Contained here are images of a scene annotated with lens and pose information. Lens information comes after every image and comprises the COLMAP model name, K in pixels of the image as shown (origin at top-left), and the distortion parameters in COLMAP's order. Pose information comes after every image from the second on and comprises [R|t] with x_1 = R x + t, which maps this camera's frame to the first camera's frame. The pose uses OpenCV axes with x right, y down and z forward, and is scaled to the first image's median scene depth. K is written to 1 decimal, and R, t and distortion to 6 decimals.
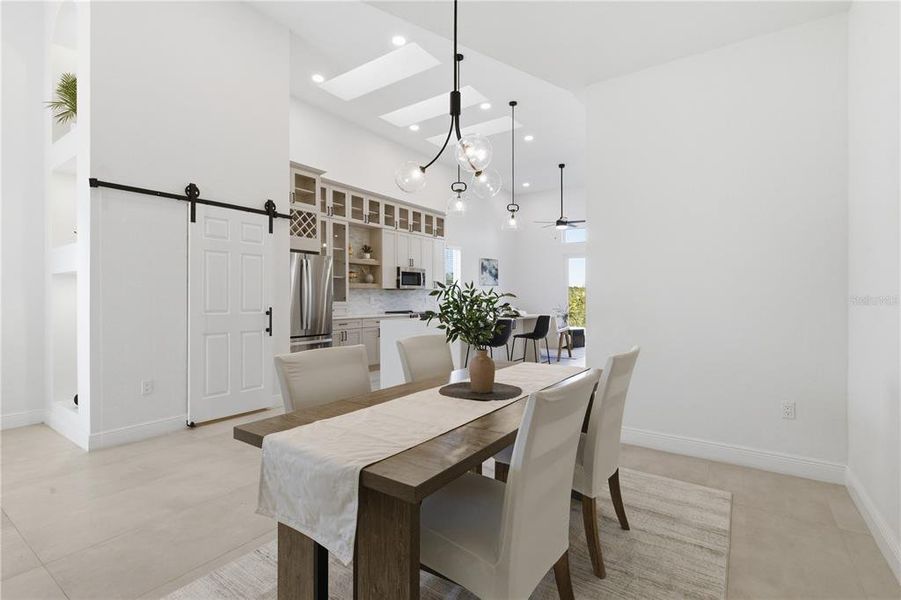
lens RADIAL K [[408.2, 0, 437.9], [0, 408.2, 295.0], [0, 0, 1]] dist [-0.005807, 0.002181]
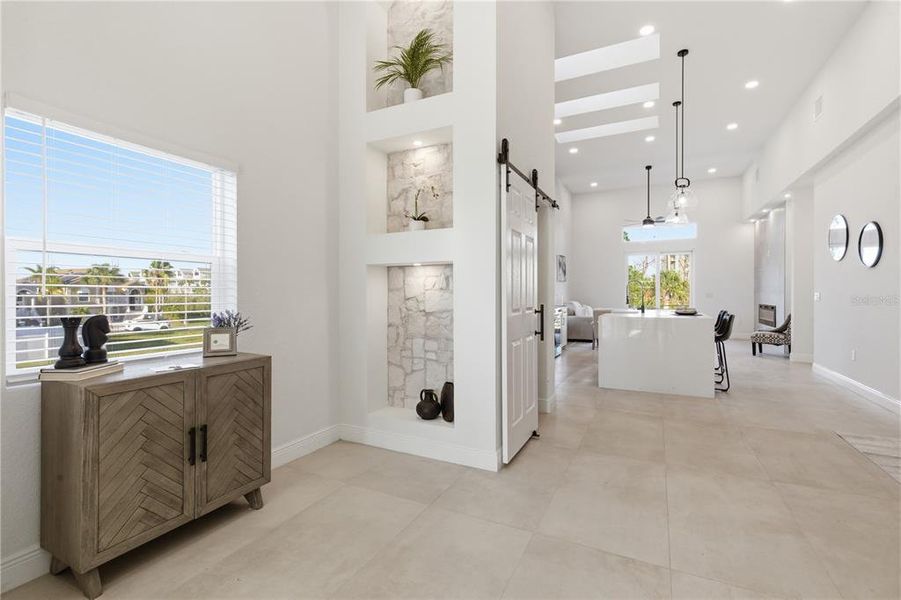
lens RADIAL K [[408.2, 0, 460.1], [0, 408.2, 295.6], [0, 0, 1]] dist [-0.005807, 0.002181]
pose [[0.983941, -0.003647, 0.178457, -0.452181], [0.002271, 0.999966, 0.007914, 0.002596], [-0.178479, -0.007381, 0.983916, 0.072584]]
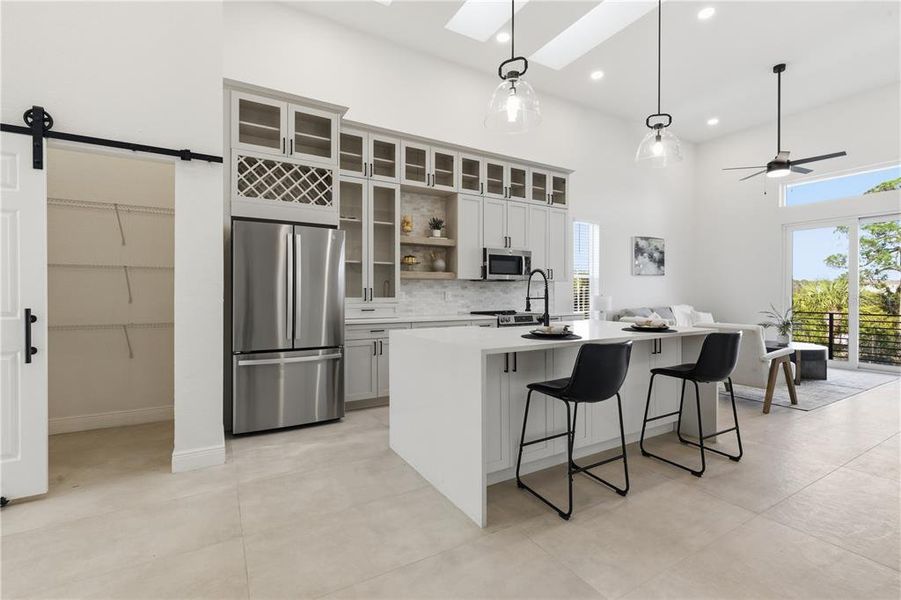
lens RADIAL K [[408.2, 0, 444.3], [0, 408.2, 294.0], [0, 0, 1]] dist [-0.005807, 0.002181]
pose [[0.920921, 0.002777, -0.389739, 0.114019], [-0.000200, 0.999978, 0.006651, 0.004267], [0.389749, -0.006047, 0.920901, 0.345225]]
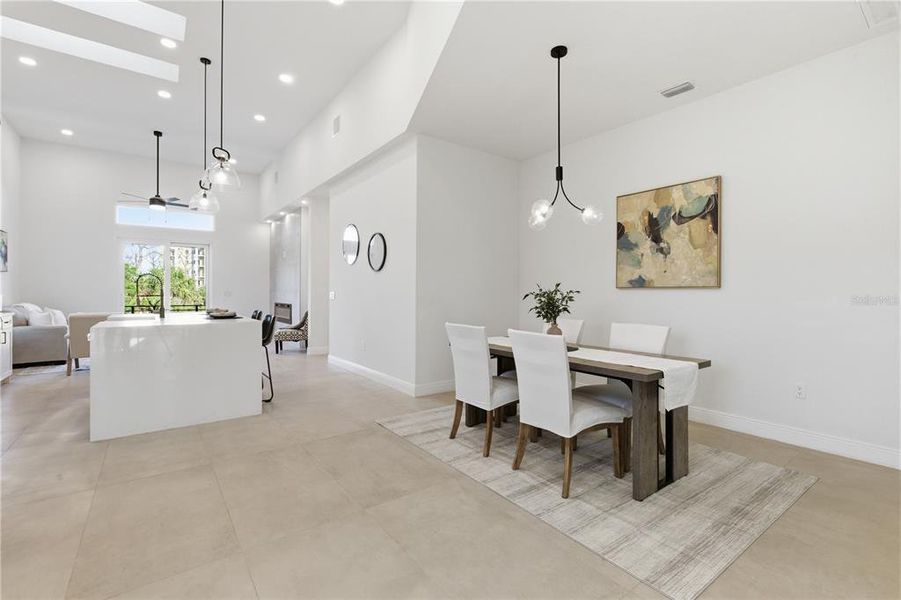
lens RADIAL K [[408.2, 0, 459.4], [0, 408.2, 296.0], [0, 0, 1]] dist [-0.005807, 0.002181]
pose [[0.290378, -0.006113, 0.956893, -0.396545], [-0.007676, 0.999933, 0.008717, 0.003564], [-0.956881, -0.009876, 0.290311, 0.210627]]
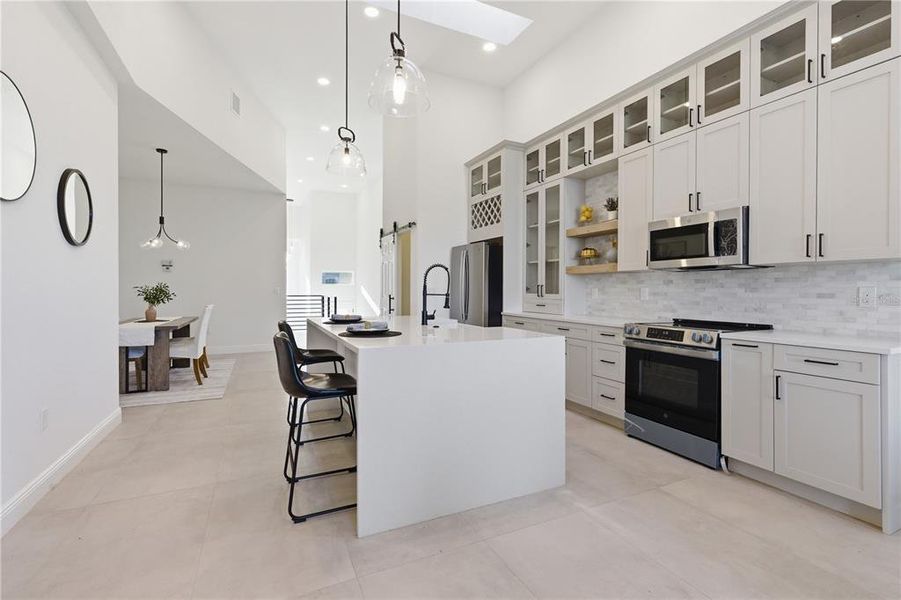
lens RADIAL K [[408.2, 0, 463.7], [0, 408.2, 290.7], [0, 0, 1]] dist [-0.005807, 0.002181]
pose [[-0.442148, 0.001106, -0.896942, 0.425450], [-0.000813, 0.999998, 0.001634, 0.007763], [0.896942, 0.001451, -0.442146, 1.049765]]
